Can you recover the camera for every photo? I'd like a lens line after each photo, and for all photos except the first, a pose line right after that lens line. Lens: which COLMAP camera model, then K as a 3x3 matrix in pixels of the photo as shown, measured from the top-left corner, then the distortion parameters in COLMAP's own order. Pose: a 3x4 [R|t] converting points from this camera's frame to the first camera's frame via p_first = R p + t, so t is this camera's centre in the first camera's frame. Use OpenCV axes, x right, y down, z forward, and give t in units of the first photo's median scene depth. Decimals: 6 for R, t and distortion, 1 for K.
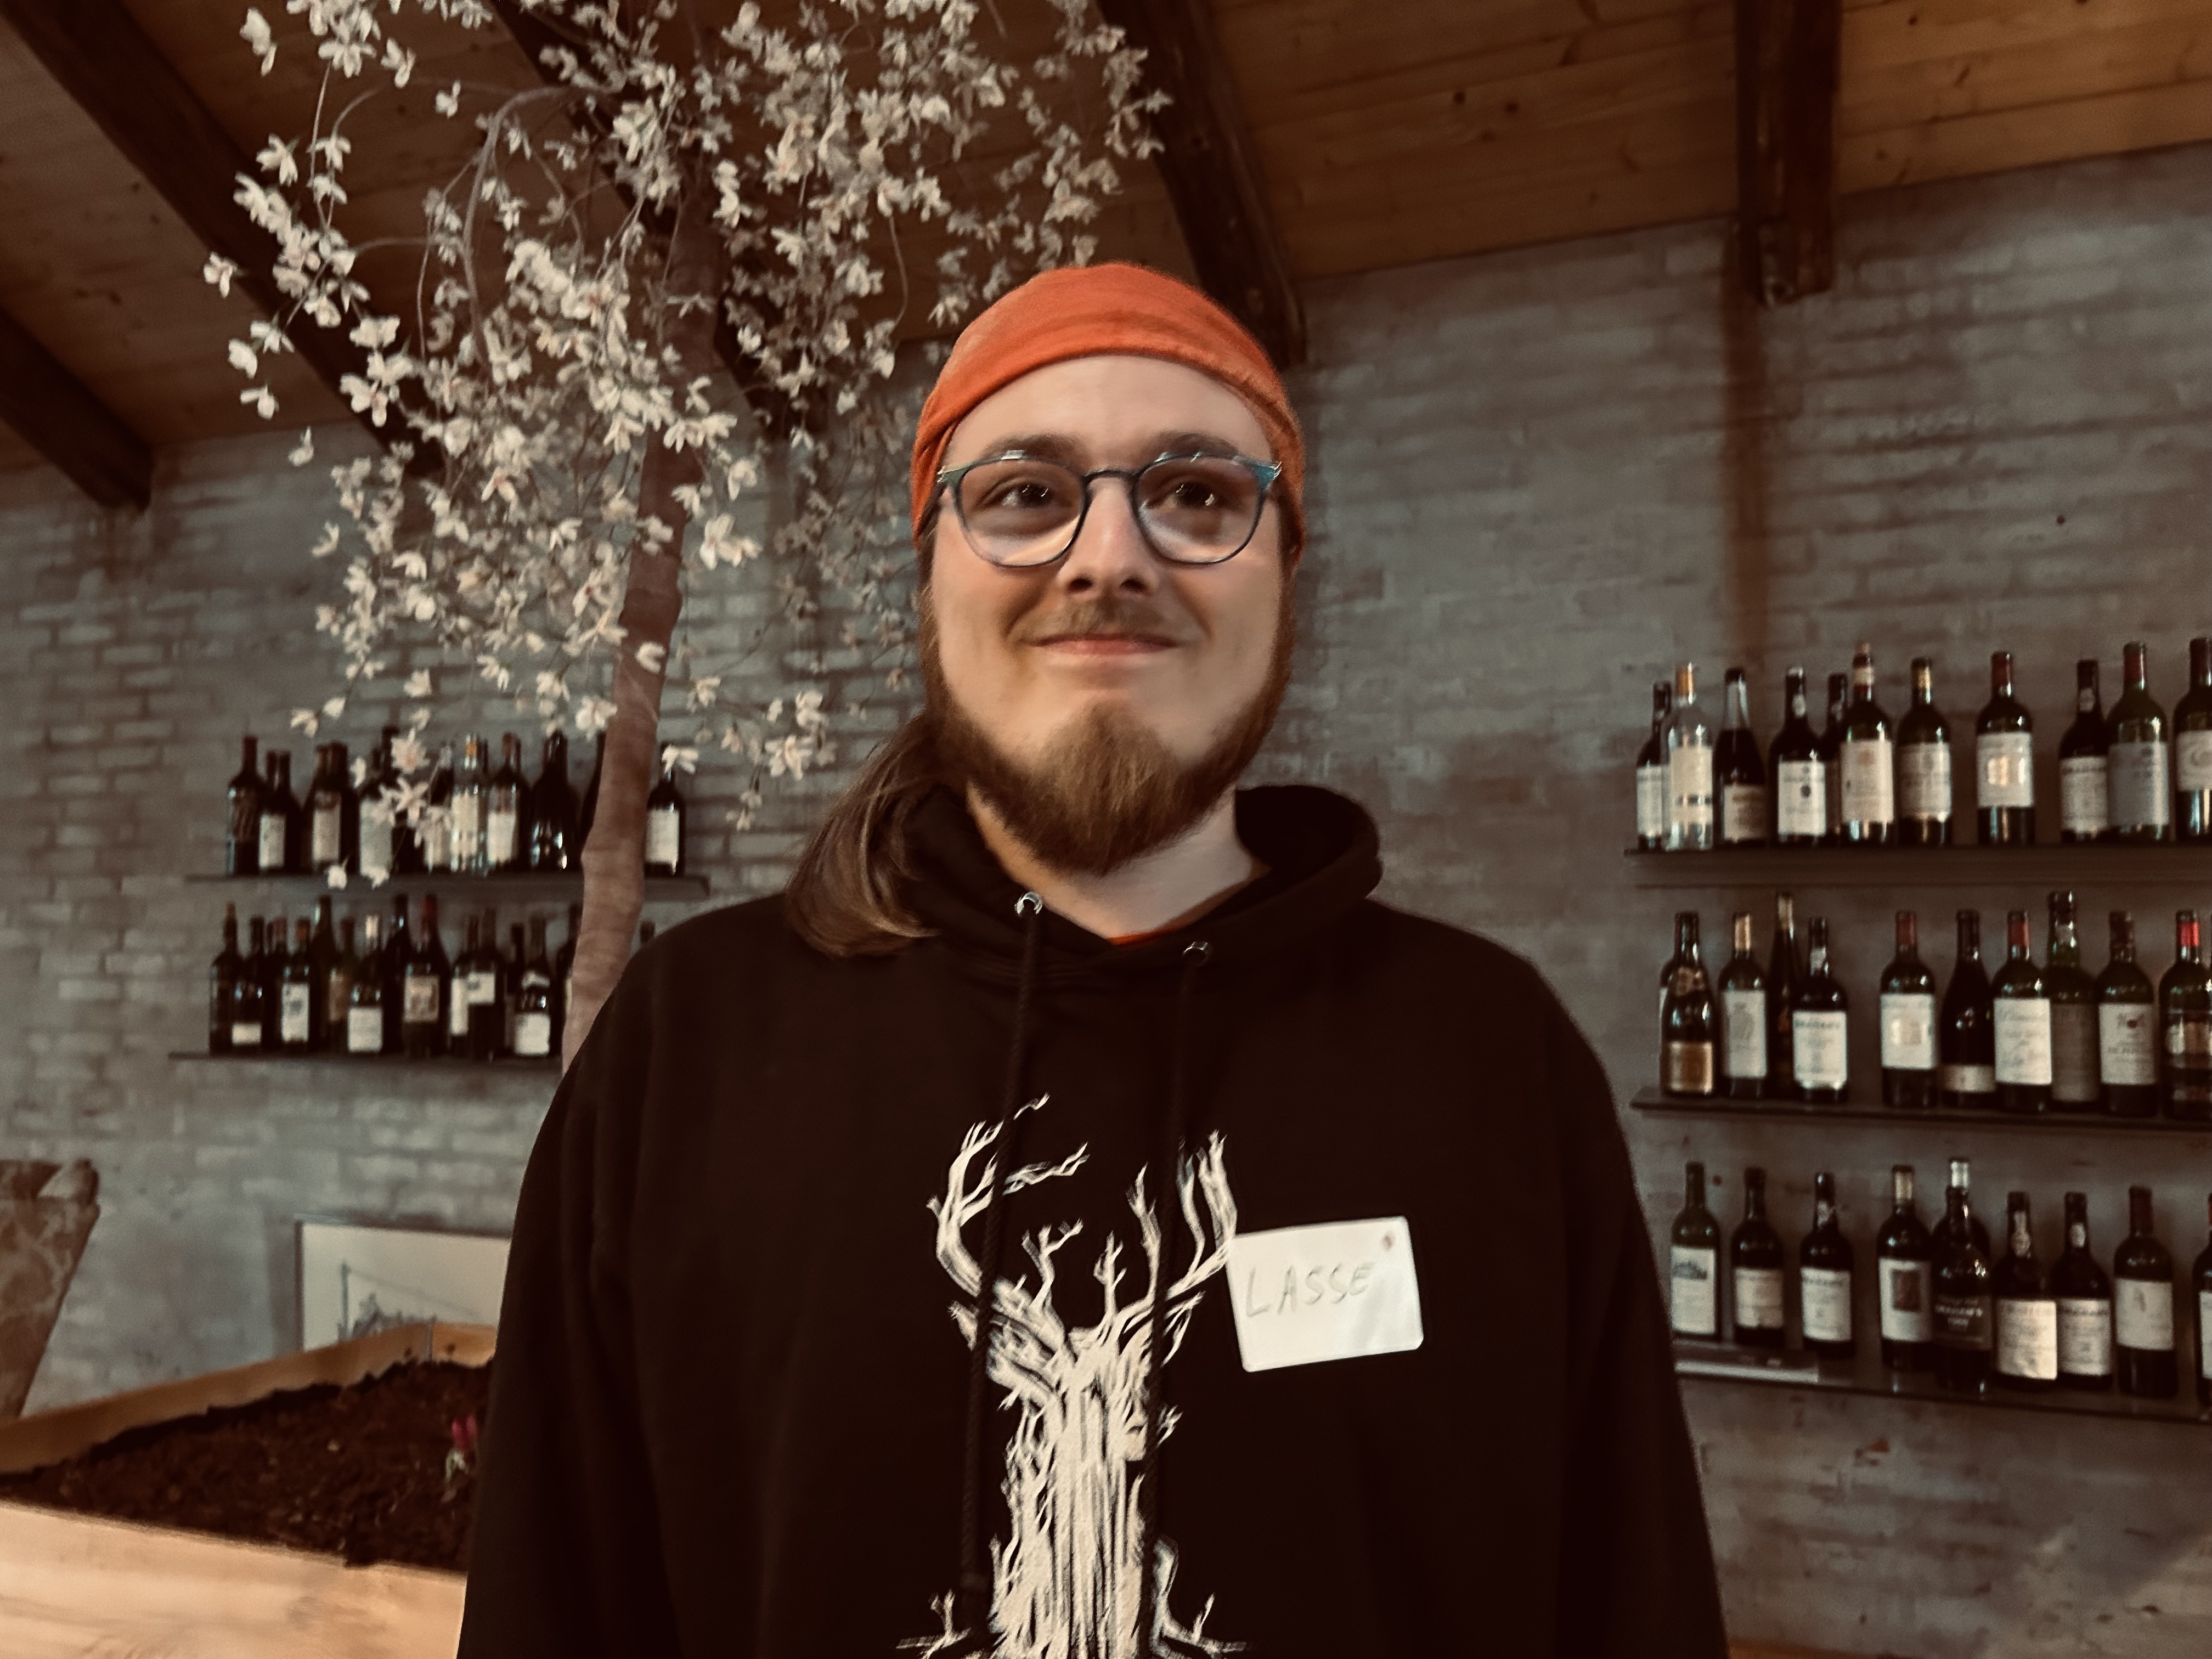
lens RADIAL K [[1690.5, 0, 1103.3], [0, 1690.5, 842.1], [0, 0, 1]] dist [0.012340, -0.018024]
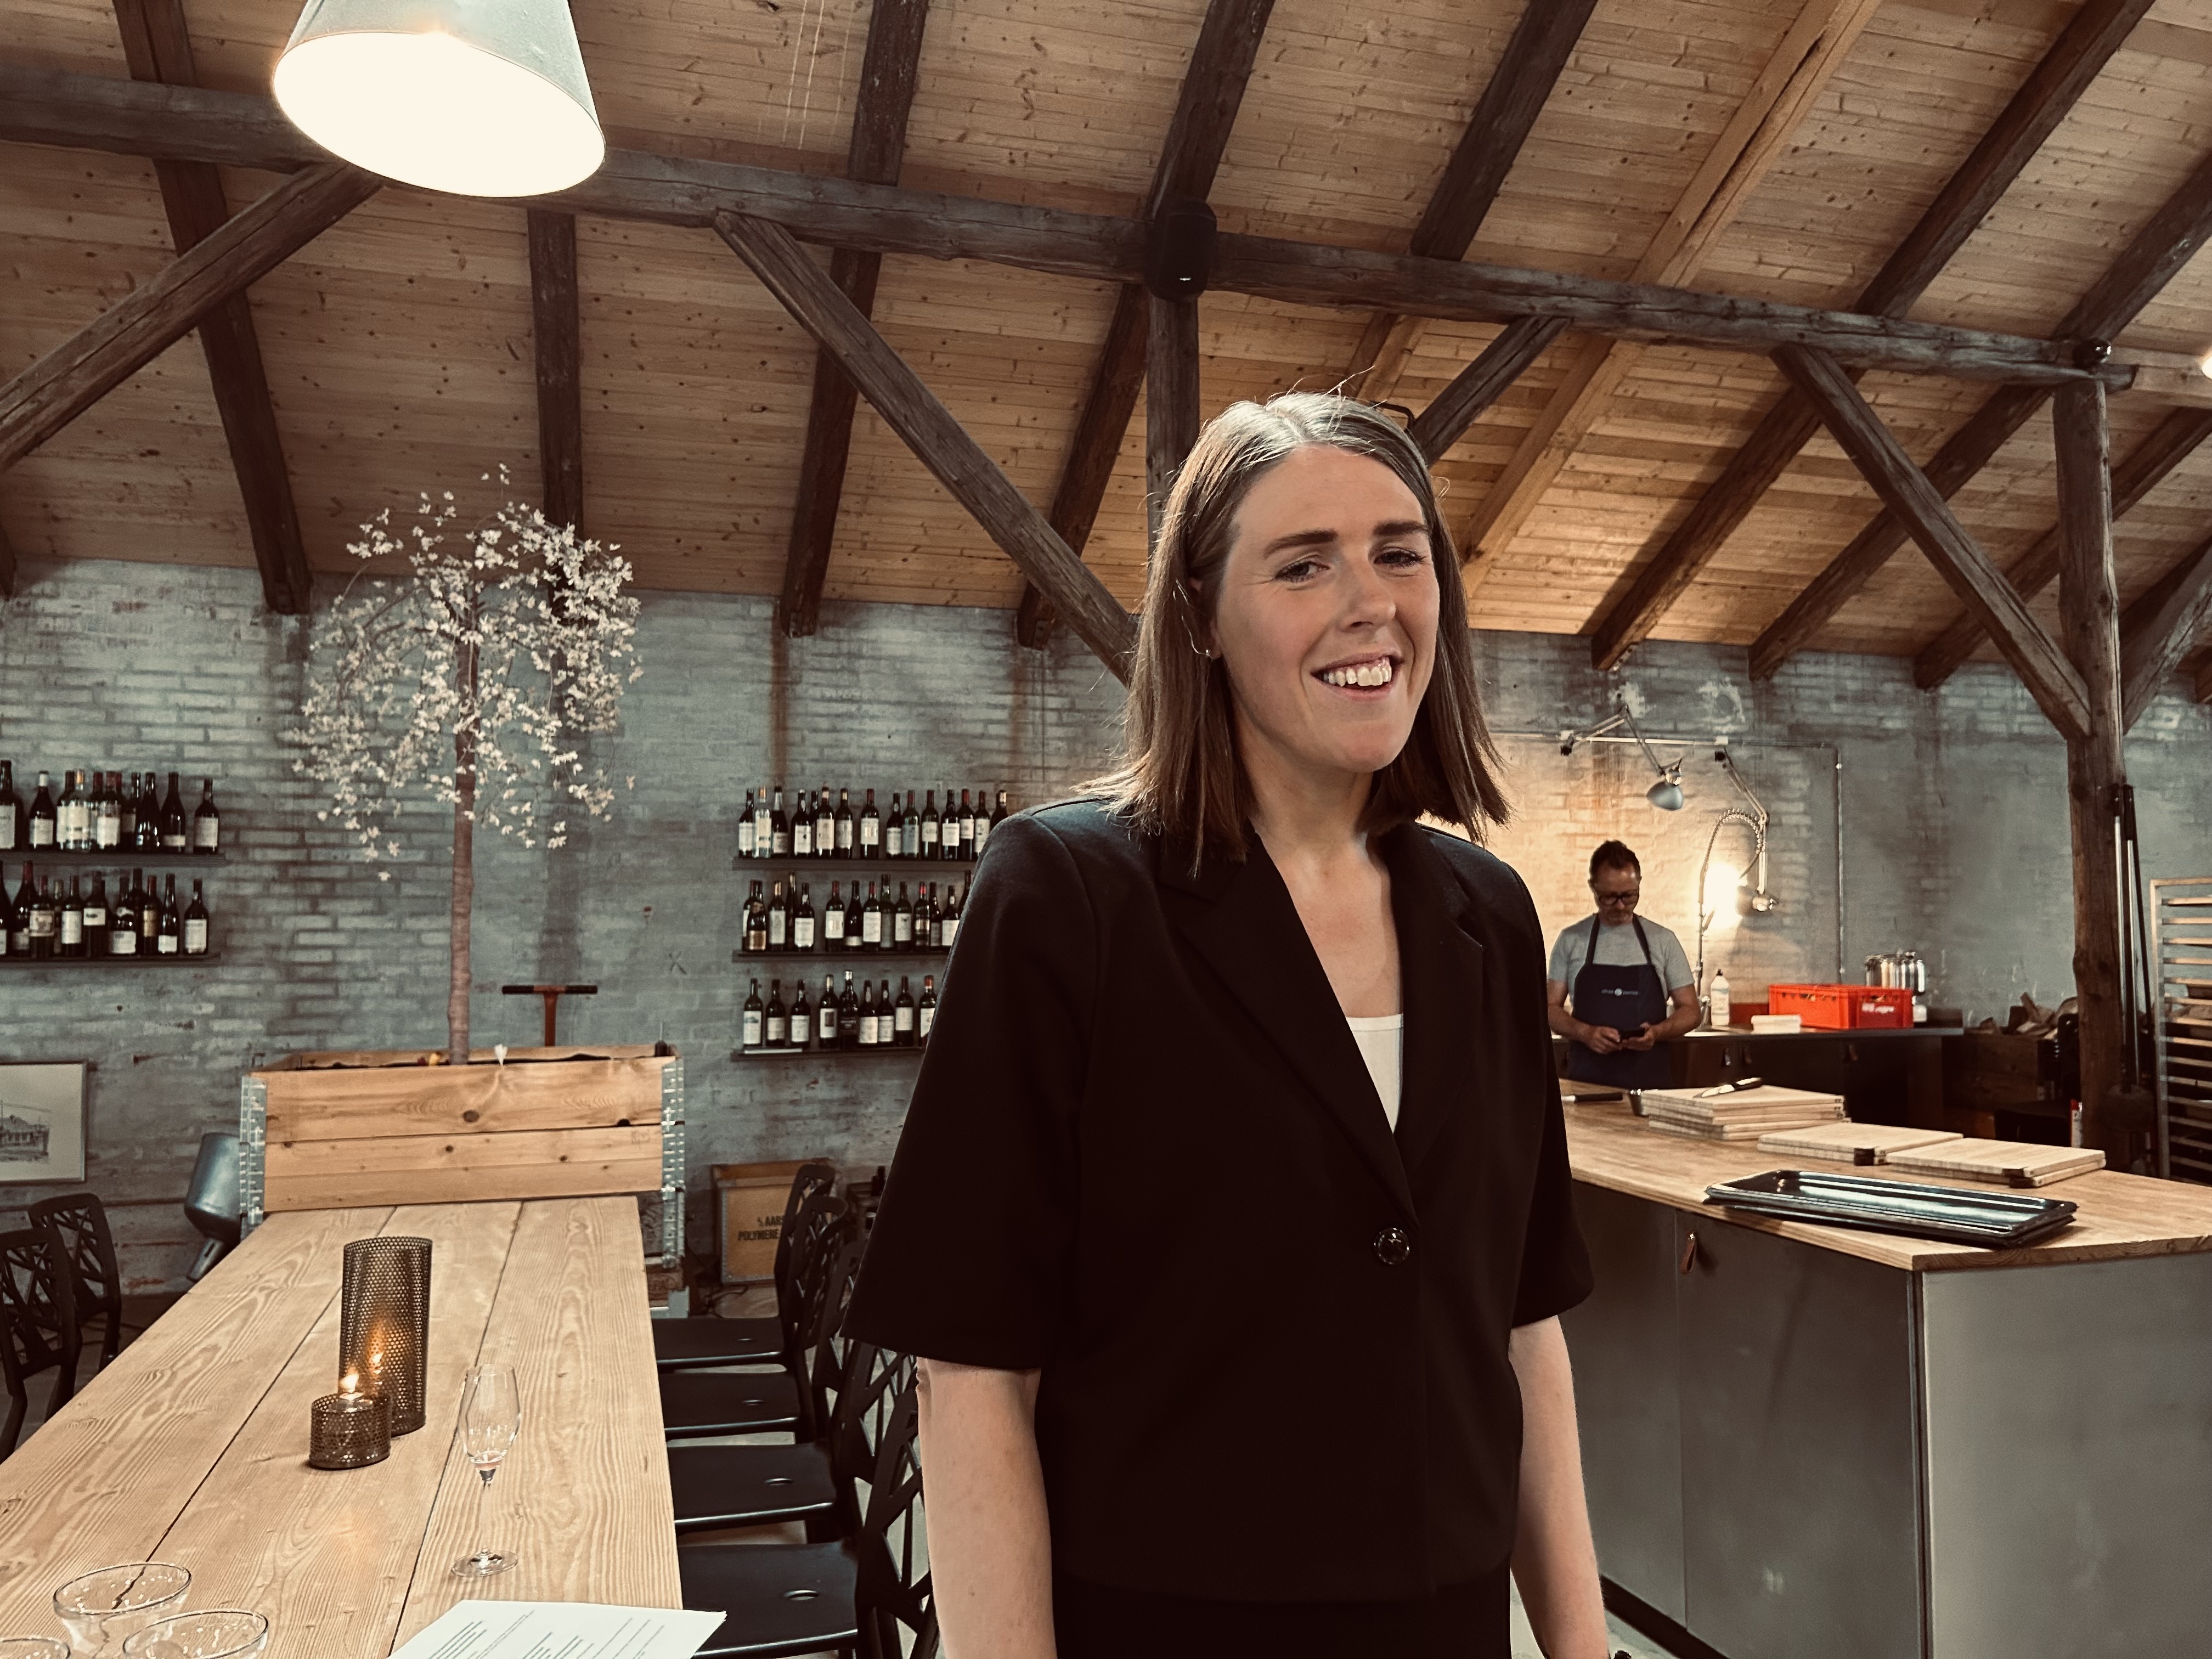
lens RADIAL K [[1690.5, 0, 1128.2], [0, 1690.5, 808.1], [0, 0, 1]] dist [0.012340, -0.018024]
pose [[0.771882, 0.028761, 0.635115, -0.817776], [-0.044505, 0.998970, 0.008851, -0.111196], [-0.634207, -0.035098, 0.772367, -1.279334]]
